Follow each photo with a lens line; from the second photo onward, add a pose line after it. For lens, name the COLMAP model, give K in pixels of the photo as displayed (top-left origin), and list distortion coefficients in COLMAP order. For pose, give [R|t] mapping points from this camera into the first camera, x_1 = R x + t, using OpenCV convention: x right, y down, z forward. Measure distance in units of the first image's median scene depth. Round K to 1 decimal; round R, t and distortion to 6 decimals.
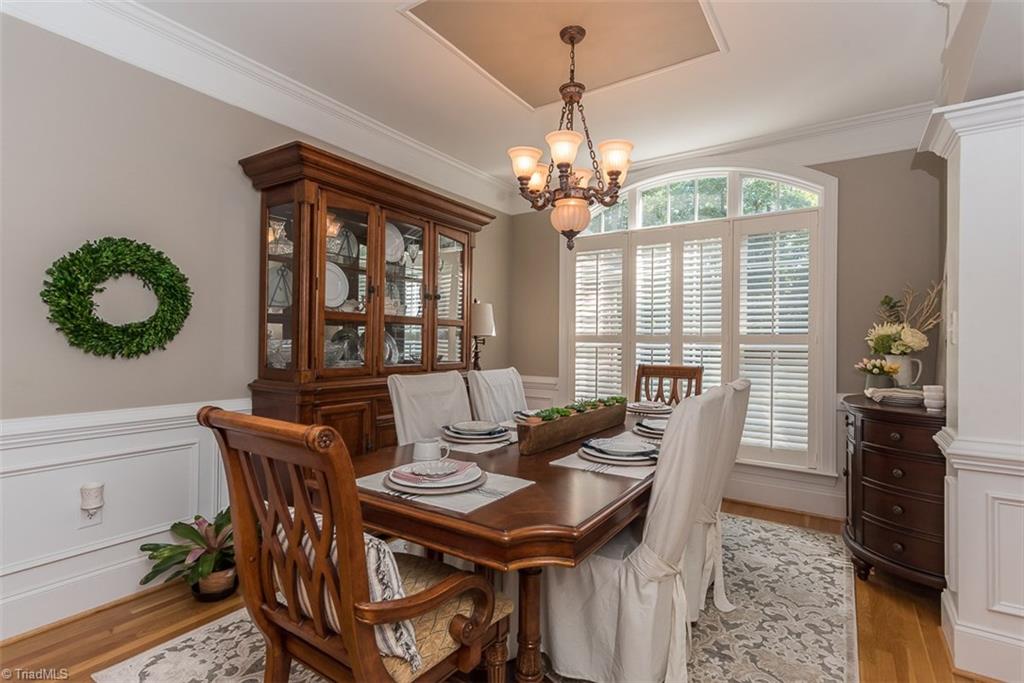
lens RADIAL K [[496.3, 0, 512.0], [0, 496.3, 341.5], [0, 0, 1]] dist [0.001693, 0.000340]
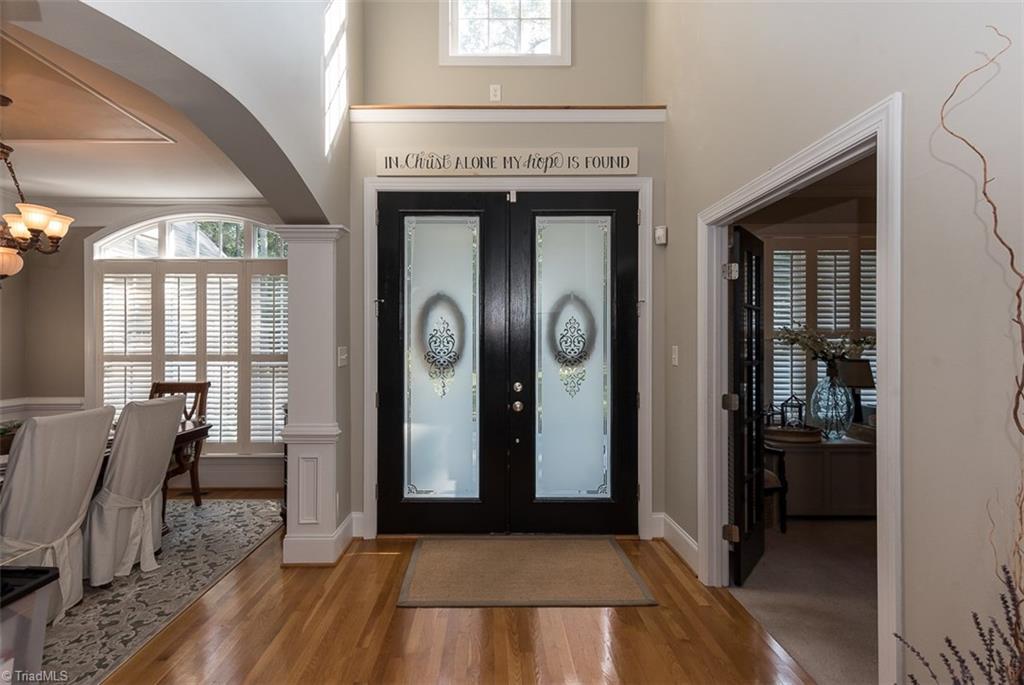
lens RADIAL K [[476.8, 0, 512.3], [0, 476.8, 357.7], [0, 0, 1]] dist [-0.000962, -0.000613]
pose [[0.829252, -0.005873, 0.558843, 0.361198], [0.009161, 0.999953, -0.003085, 0.005099], [-0.558799, 0.007678, 0.829268, -0.372943]]
